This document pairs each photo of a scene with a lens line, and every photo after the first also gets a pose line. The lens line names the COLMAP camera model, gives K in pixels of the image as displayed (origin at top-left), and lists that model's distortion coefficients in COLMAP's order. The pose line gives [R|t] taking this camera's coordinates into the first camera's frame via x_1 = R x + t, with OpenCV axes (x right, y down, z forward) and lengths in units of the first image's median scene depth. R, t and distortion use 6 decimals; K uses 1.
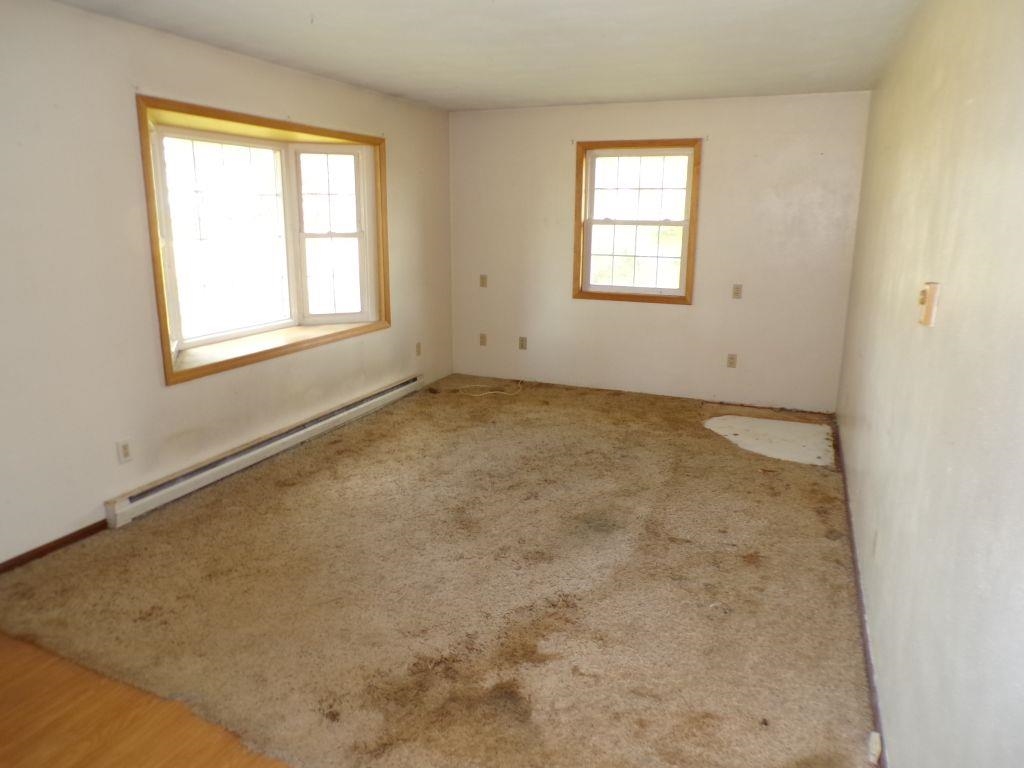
lens RADIAL K [[710.4, 0, 504.2], [0, 710.4, 381.2], [0, 0, 1]] dist [-0.001976, 0.002608]
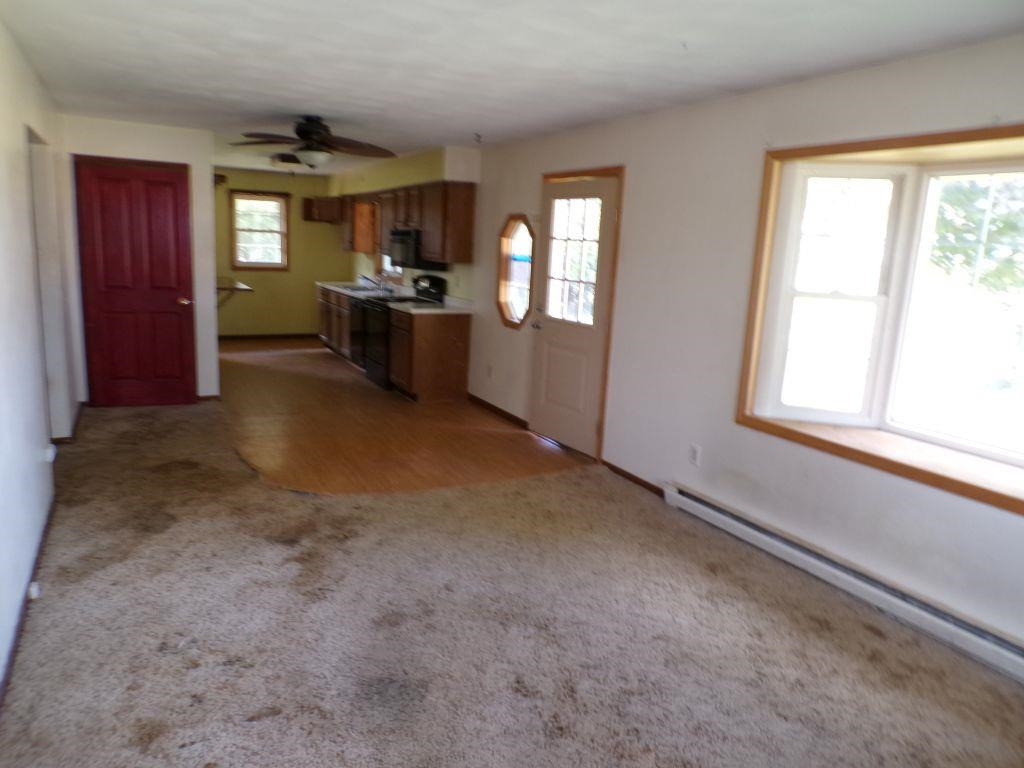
lens RADIAL K [[710.4, 0, 504.2], [0, 710.4, 381.2], [0, 0, 1]] dist [-0.001976, 0.002608]
pose [[-0.641550, 0.111919, -0.758873, 0.556412], [-0.219758, 0.921016, 0.321615, -0.325543], [0.734929, 0.373100, -0.566283, 1.377316]]
